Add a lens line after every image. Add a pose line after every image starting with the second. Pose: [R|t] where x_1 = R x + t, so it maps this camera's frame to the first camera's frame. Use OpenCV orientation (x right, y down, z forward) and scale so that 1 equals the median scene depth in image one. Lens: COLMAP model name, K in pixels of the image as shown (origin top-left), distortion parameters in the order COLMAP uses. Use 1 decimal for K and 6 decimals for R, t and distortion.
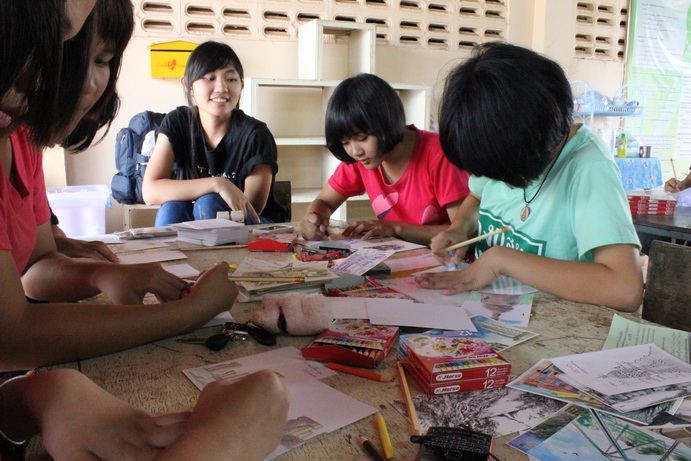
lens RADIAL K [[556.6, 0, 345.5], [0, 556.6, 230.5], [0, 0, 1]] dist [-0.057186, 0.010886]
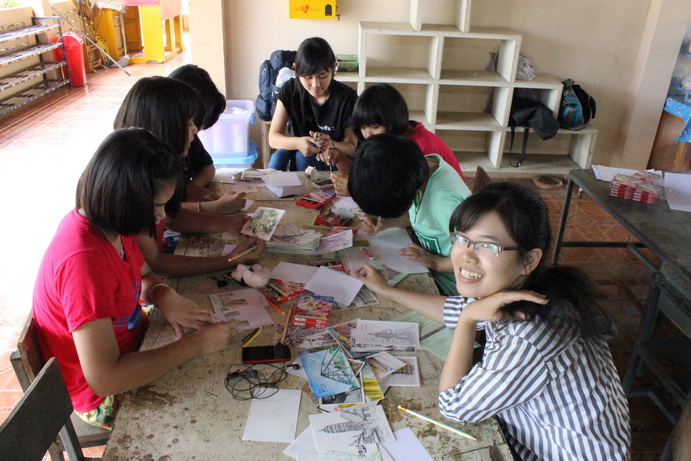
lens RADIAL K [[556.6, 0, 345.5], [0, 556.6, 230.5], [0, 0, 1]] dist [-0.057186, 0.010886]
pose [[0.939343, 0.179788, -0.292080, 0.178659], [-0.091563, 0.952143, 0.291615, -0.148886], [0.330531, -0.247183, 0.910851, -0.190534]]
